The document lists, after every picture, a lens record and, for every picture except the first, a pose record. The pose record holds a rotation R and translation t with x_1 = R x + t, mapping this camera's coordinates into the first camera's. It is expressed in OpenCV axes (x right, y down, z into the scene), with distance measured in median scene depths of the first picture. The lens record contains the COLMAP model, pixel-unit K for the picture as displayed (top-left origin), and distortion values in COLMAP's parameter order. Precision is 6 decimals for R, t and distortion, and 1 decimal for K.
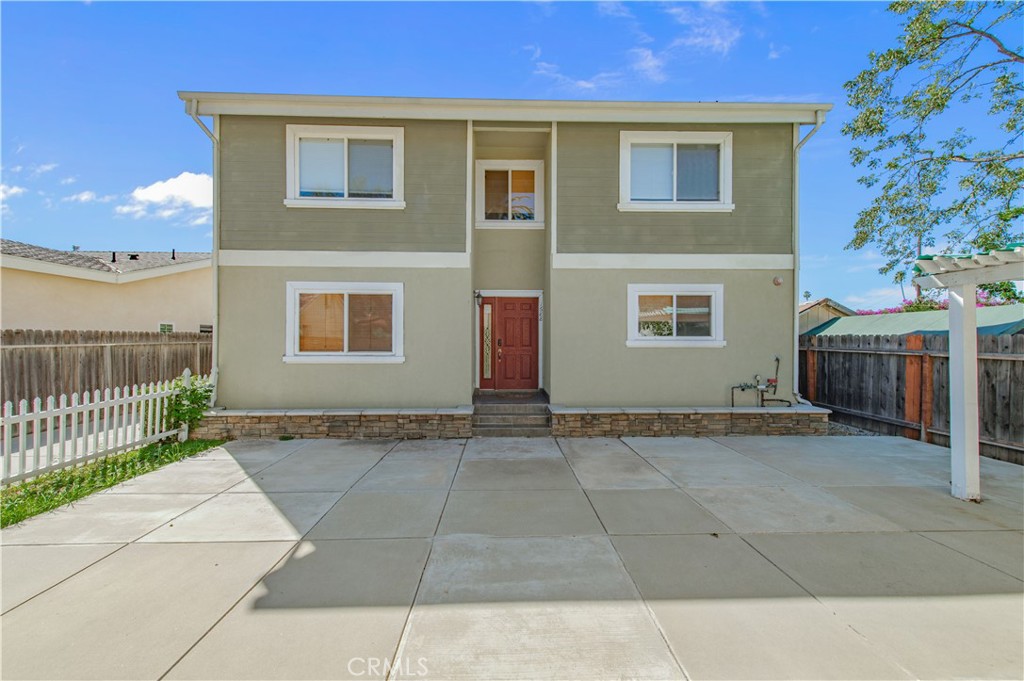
lens RADIAL K [[399.7, 0, 511.5], [0, 399.7, 341.6], [0, 0, 1]] dist [0.012452, -0.002301]
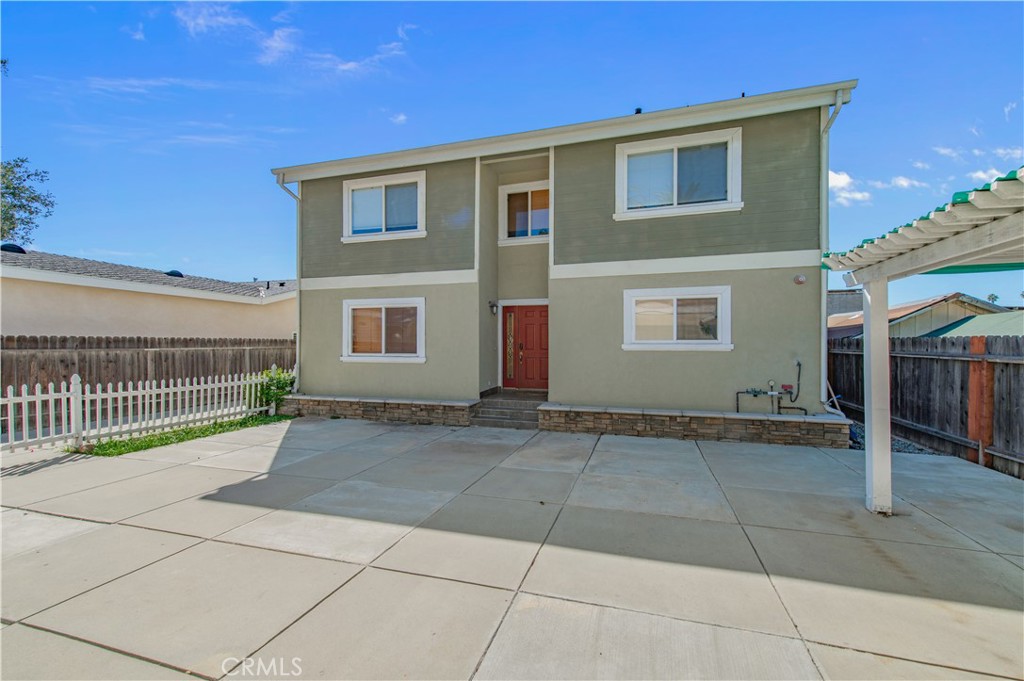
lens RADIAL K [[399.7, 0, 529.2], [0, 399.7, 346.4], [0, 0, 1]] dist [0.012452, -0.002301]
pose [[0.956361, -0.001190, -0.292184, 0.386461], [-0.000093, 0.999990, -0.004375, 0.008528], [0.292186, 0.004211, 0.956352, -0.074837]]
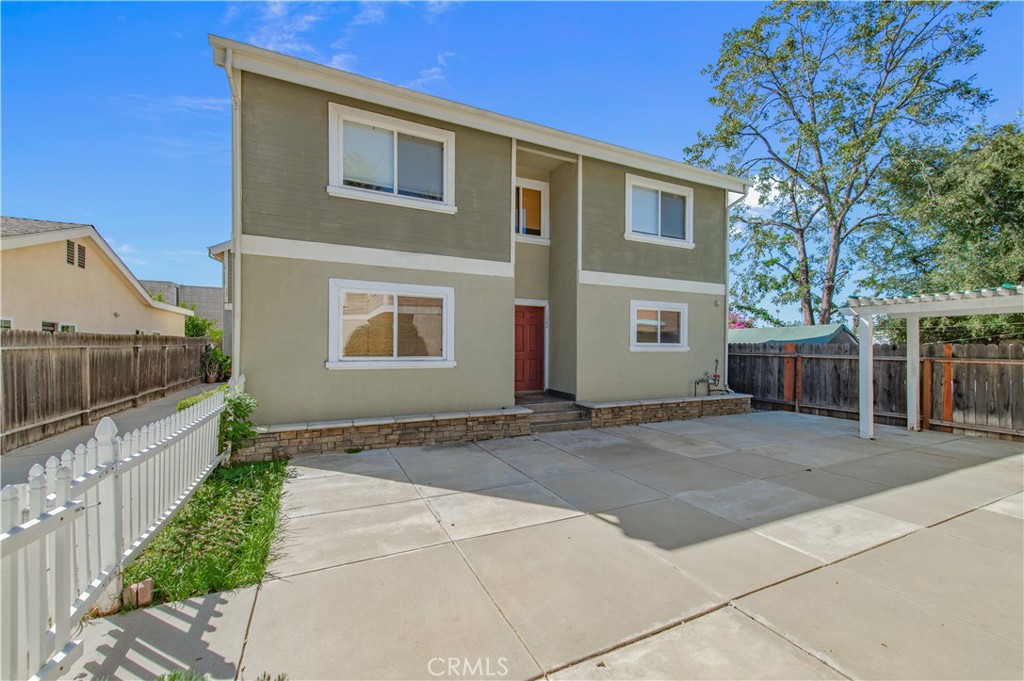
lens RADIAL K [[399.7, 0, 532.8], [0, 399.7, 351.1], [0, 0, 1]] dist [0.012452, -0.002301]
pose [[0.916605, -0.000149, 0.399793, -0.504514], [-0.002988, 0.999969, 0.007223, 0.004450], [-0.399782, -0.007816, 0.916577, -0.001238]]
